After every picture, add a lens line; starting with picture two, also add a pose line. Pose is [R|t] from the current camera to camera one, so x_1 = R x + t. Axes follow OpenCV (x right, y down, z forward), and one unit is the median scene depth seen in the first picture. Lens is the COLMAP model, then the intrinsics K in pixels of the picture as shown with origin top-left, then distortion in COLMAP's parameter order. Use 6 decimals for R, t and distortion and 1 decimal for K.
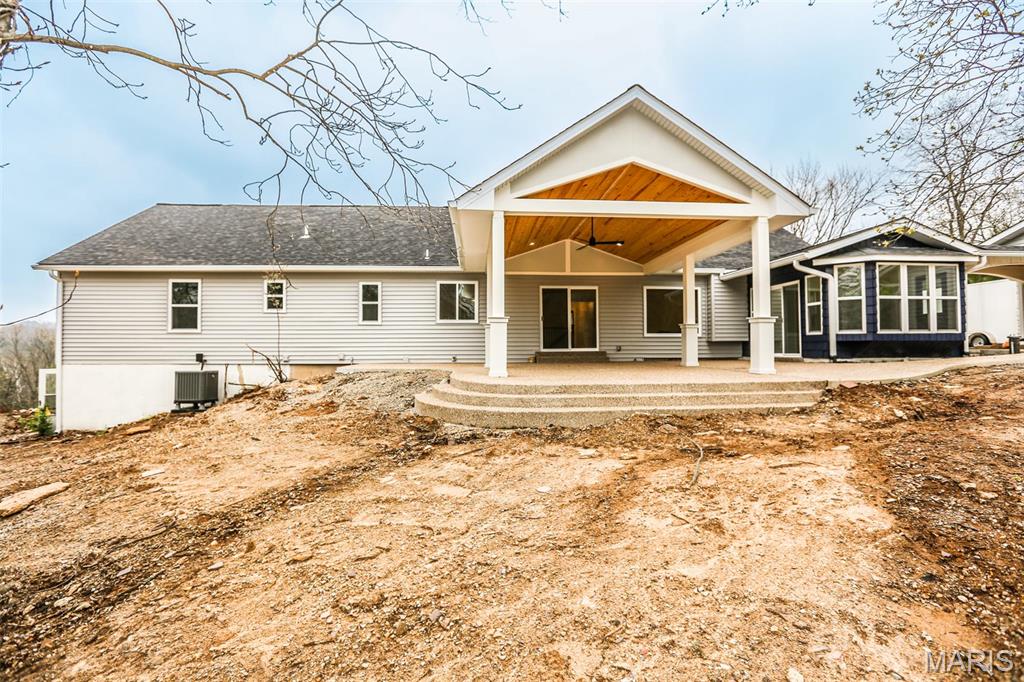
lens RADIAL K [[473.2, 0, 512.0], [0, 473.2, 334.4], [0, 0, 1]] dist [-0.059985, 0.000082]
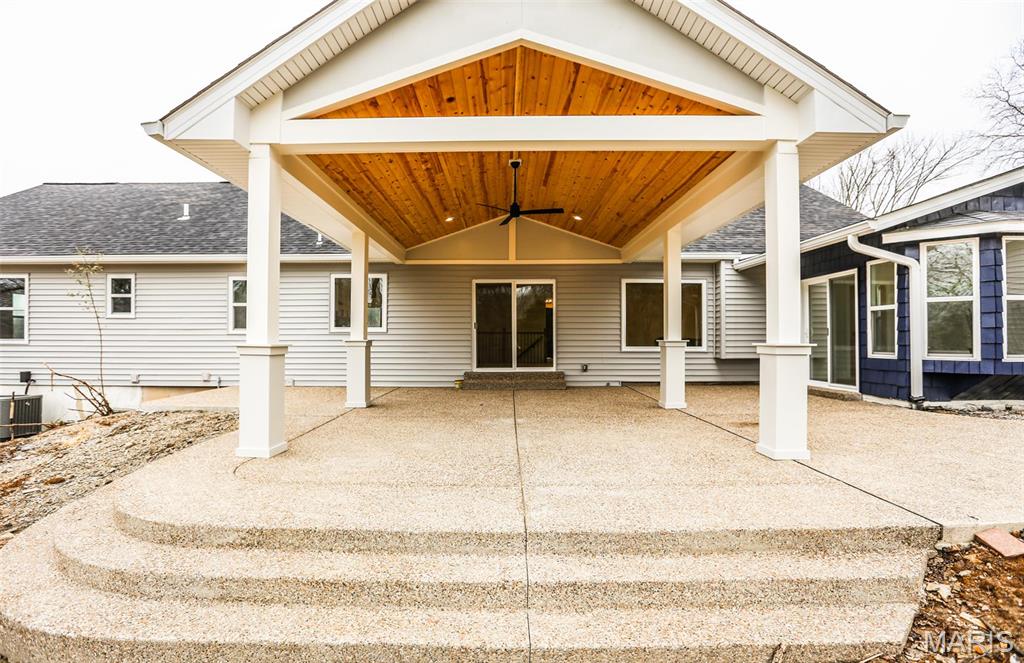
lens RADIAL K [[475.3, 0, 512.0], [0, 475.3, 331.5], [0, 0, 1]] dist [-0.042986, 0.000570]
pose [[0.997540, 0.002274, -0.070065, 0.207629], [-0.001462, 0.999931, 0.011644, -0.040191], [0.070087, -0.011513, 0.997474, 0.352090]]
